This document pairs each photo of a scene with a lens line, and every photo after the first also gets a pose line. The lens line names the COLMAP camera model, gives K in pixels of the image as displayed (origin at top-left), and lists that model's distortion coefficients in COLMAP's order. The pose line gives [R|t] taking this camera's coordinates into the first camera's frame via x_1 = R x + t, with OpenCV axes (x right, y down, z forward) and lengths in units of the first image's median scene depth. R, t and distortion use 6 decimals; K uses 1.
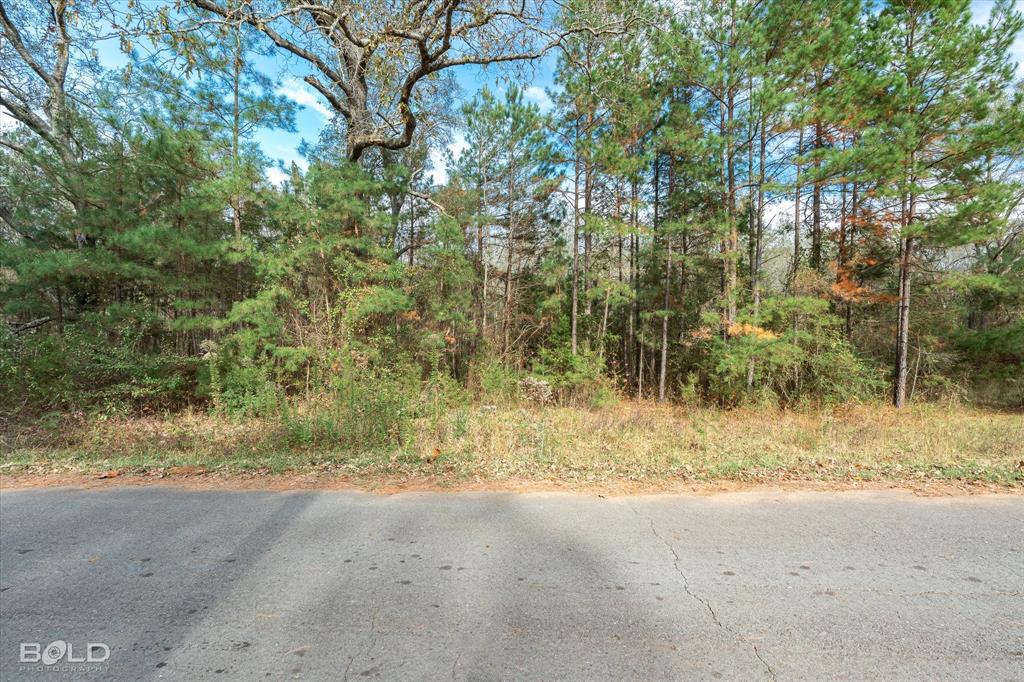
lens RADIAL K [[466.1, 0, 512.3], [0, 466.1, 332.4], [0, 0, 1]] dist [-0.003899, -0.000409]
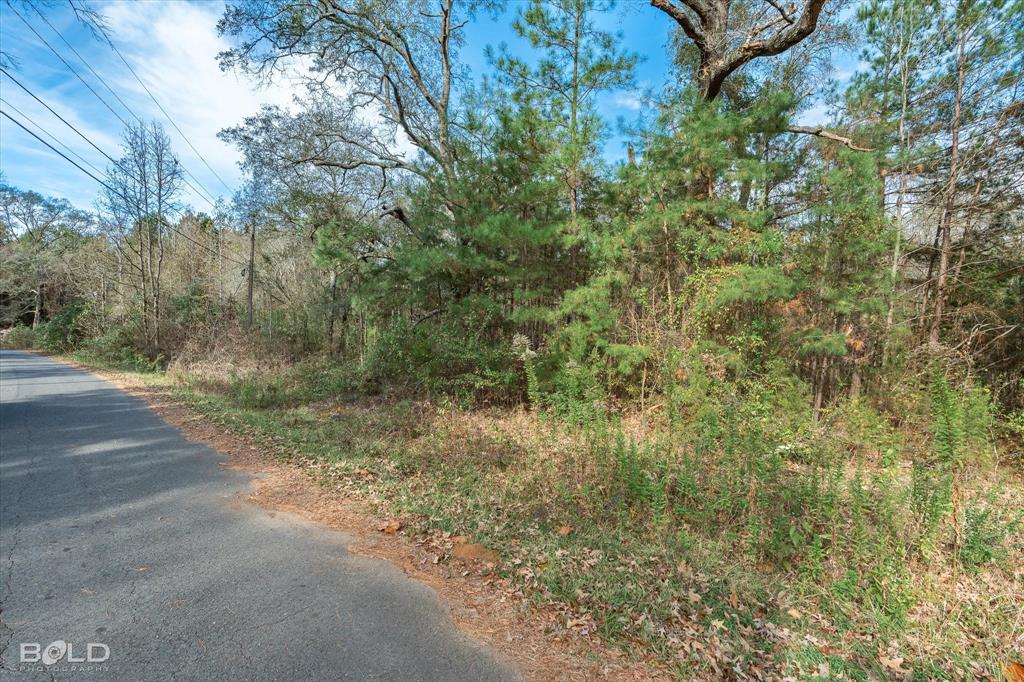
lens RADIAL K [[466.1, 0, 512.4], [0, 466.1, 334.9], [0, 0, 1]] dist [-0.003899, -0.000409]
pose [[0.785207, 0.033923, -0.618303, -0.124569], [-0.024930, 0.999421, 0.023173, 0.000444], [0.618731, -0.002781, 0.785598, 0.232836]]
